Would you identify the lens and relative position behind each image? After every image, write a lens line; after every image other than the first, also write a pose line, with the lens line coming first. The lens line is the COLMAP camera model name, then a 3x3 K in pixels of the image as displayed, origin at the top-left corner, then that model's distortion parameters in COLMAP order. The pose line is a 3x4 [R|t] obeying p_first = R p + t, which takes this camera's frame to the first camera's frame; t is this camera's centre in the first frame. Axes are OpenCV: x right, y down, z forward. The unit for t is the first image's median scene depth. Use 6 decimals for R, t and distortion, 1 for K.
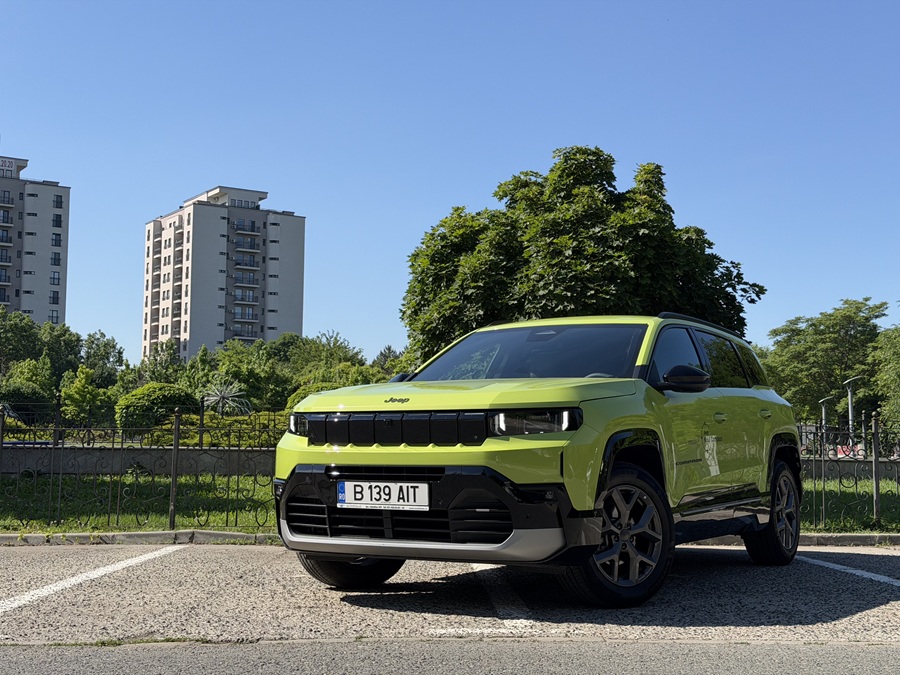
lens RADIAL K [[1252.1, 0, 450.0], [0, 1252.1, 337.5], [0, 0, 1]] dist [0.091296, 0.022330]
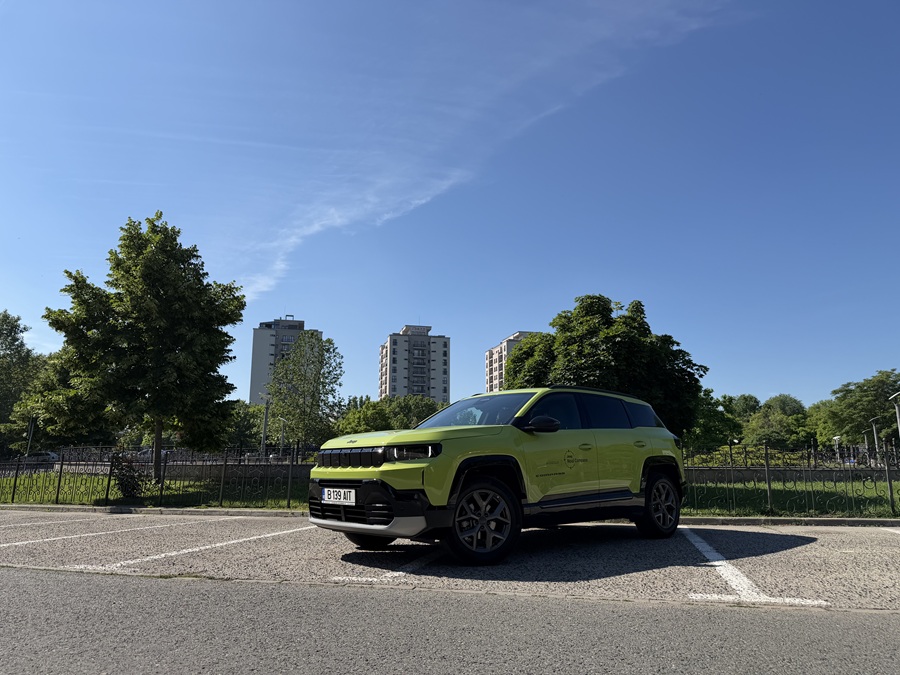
lens RADIAL K [[624.0, 0, 450.3], [0, 624.0, 343.2], [0, 0, 1]] dist [0.093188, -0.118128]
pose [[0.949135, -0.068764, -0.307269, 0.190703], [0.038087, 0.993769, -0.104748, 0.004400], [0.312557, 0.087717, 0.945840, 0.088446]]
